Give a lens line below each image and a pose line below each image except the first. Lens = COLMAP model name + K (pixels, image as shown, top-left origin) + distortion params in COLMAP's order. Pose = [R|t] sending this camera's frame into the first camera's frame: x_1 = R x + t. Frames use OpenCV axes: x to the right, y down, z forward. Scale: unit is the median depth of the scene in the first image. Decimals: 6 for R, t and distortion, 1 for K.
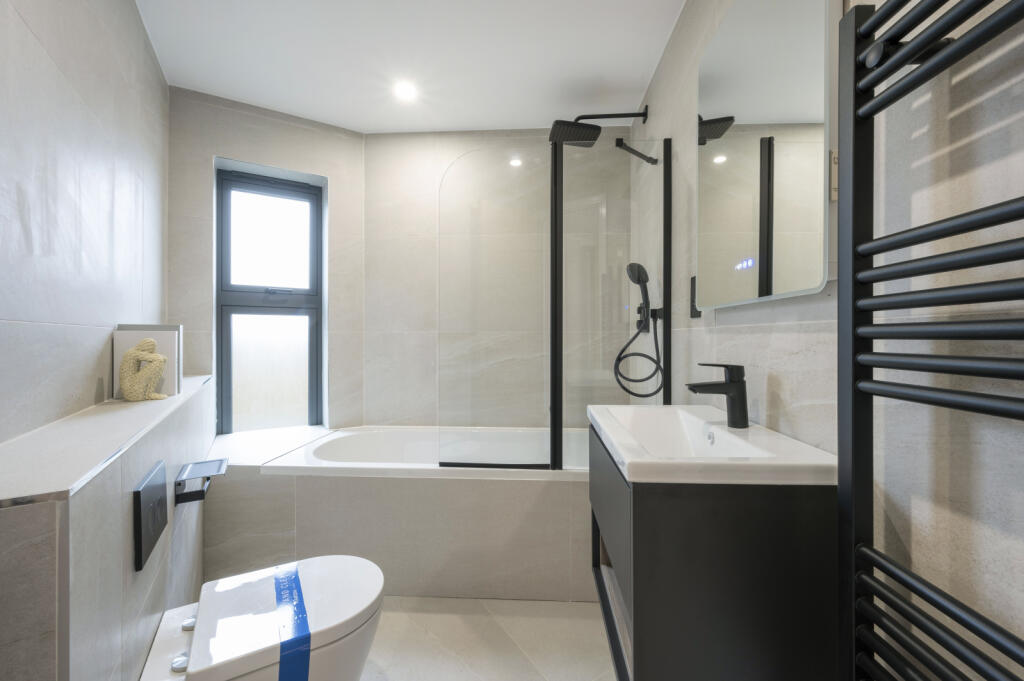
lens RADIAL K [[409.2, 0, 514.2], [0, 409.2, 335.0], [0, 0, 1]] dist [0.002355, 0.000555]
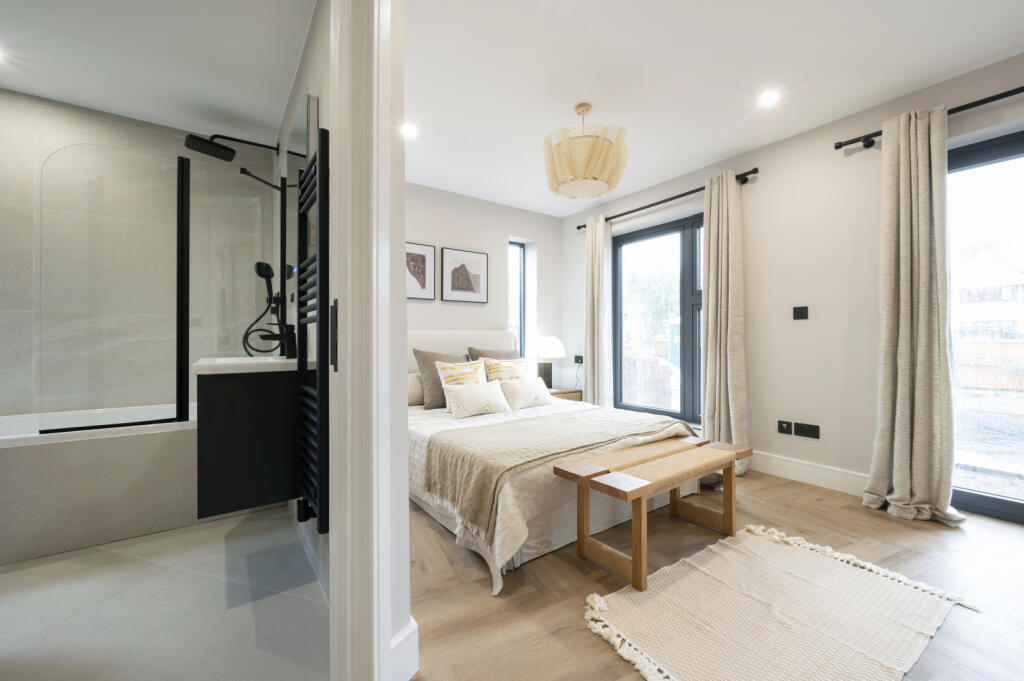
lens RADIAL K [[409.2, 0, 514.2], [0, 409.2, 335.0], [0, 0, 1]] dist [0.002355, 0.000555]
pose [[0.773805, 0.002173, 0.633421, 0.086093], [0.000958, 0.999989, -0.004600, 0.069123], [-0.633424, 0.004166, 0.773794, -0.554227]]
